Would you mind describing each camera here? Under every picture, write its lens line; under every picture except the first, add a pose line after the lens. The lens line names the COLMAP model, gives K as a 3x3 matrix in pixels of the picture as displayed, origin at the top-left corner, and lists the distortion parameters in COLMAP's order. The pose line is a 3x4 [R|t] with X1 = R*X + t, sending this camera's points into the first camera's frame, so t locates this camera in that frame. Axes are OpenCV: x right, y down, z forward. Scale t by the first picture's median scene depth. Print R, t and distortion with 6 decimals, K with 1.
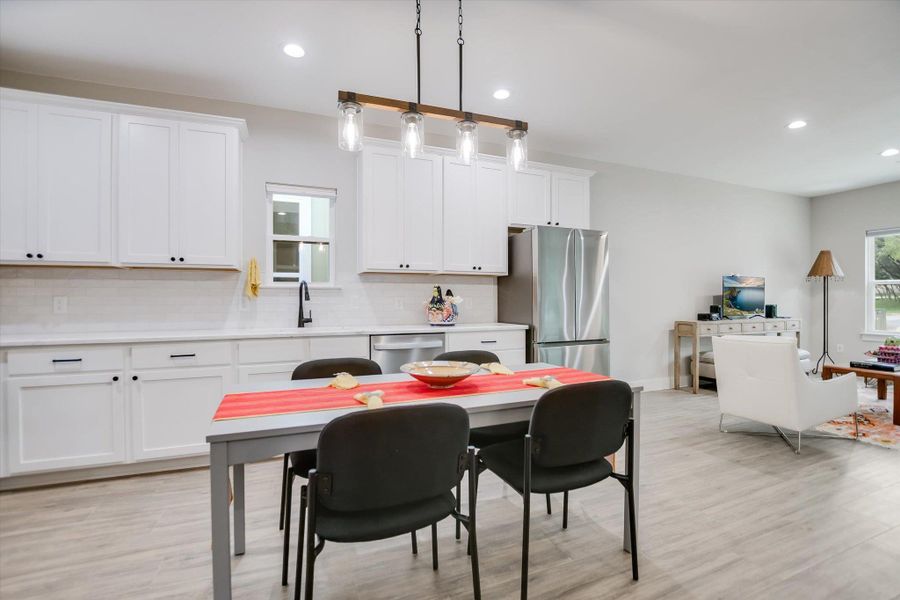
lens RADIAL K [[405.8, 0, 454.2], [0, 405.8, 309.1], [0, 0, 1]] dist [-0.001562, -0.000026]
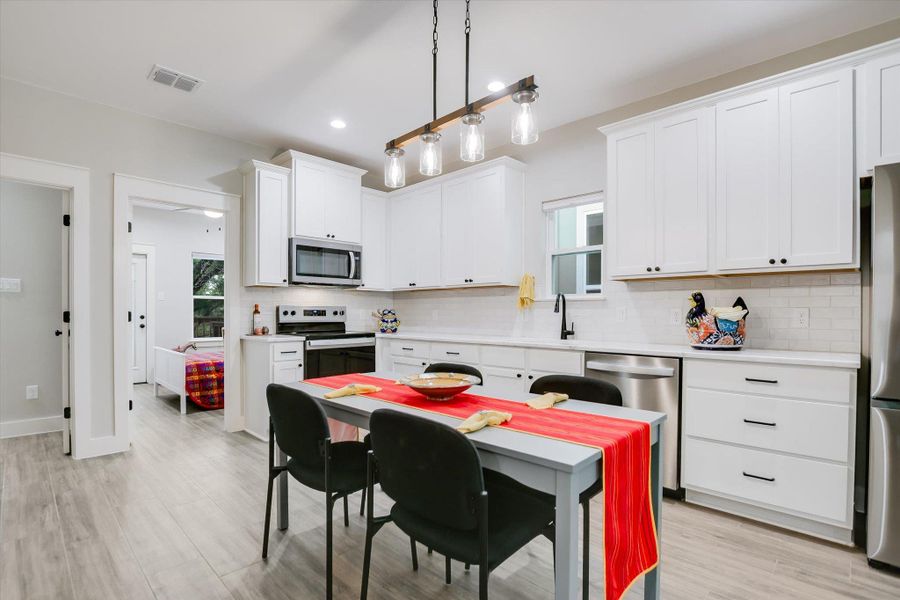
lens RADIAL K [[432.2, 0, 450.8], [0, 432.2, 318.5], [0, 0, 1]] dist [-0.003001, -0.000270]
pose [[0.414737, 0.015766, -0.909805, 0.572521], [-0.022396, 0.999724, 0.007115, -0.009246], [0.909666, 0.017425, 0.414975, 0.364355]]
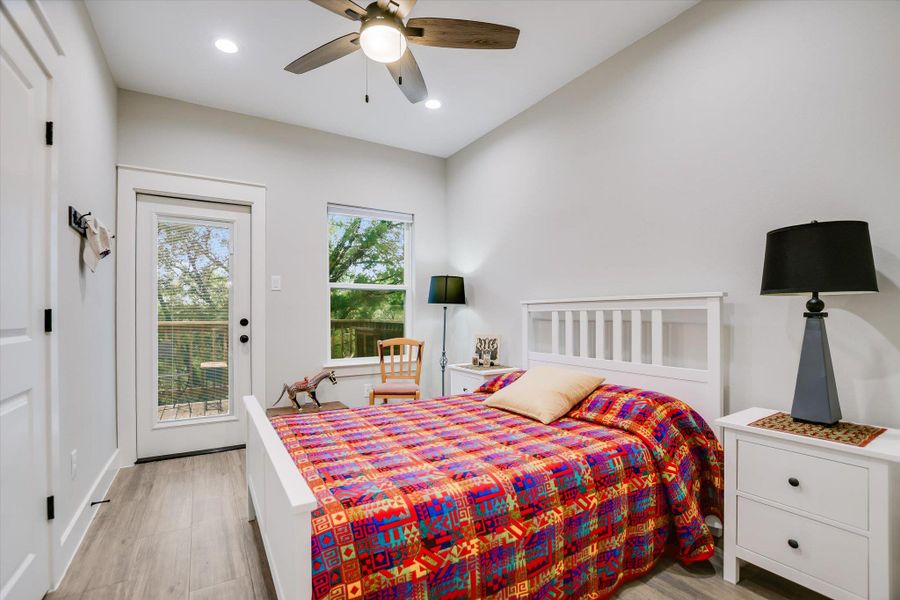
lens RADIAL K [[405.8, 0, 454.2], [0, 405.8, 309.1], [0, 0, 1]] dist [-0.001562, -0.000026]
pose [[0.193167, -0.011502, -0.981099, -0.898426], [-0.012734, 0.999818, -0.014229, 0.008184], [0.981083, 0.015242, 0.192985, 0.189886]]
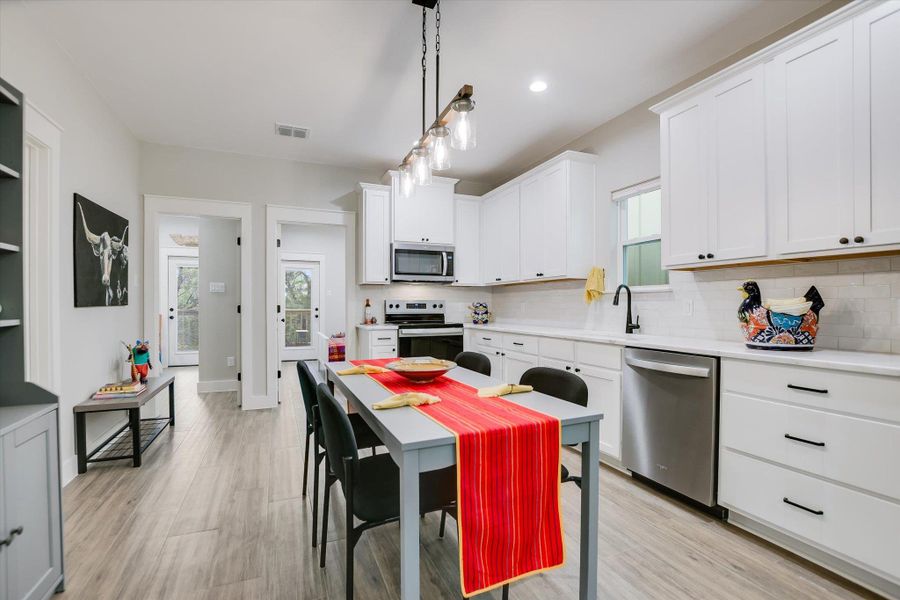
lens RADIAL K [[405.8, 0, 454.2], [0, 405.8, 309.1], [0, 0, 1]] dist [-0.001562, -0.000026]
pose [[0.041036, 0.012188, -0.999083, 0.670522], [-0.020924, 0.999717, 0.011336, -0.016946], [0.998939, 0.020440, 0.041280, 0.653254]]
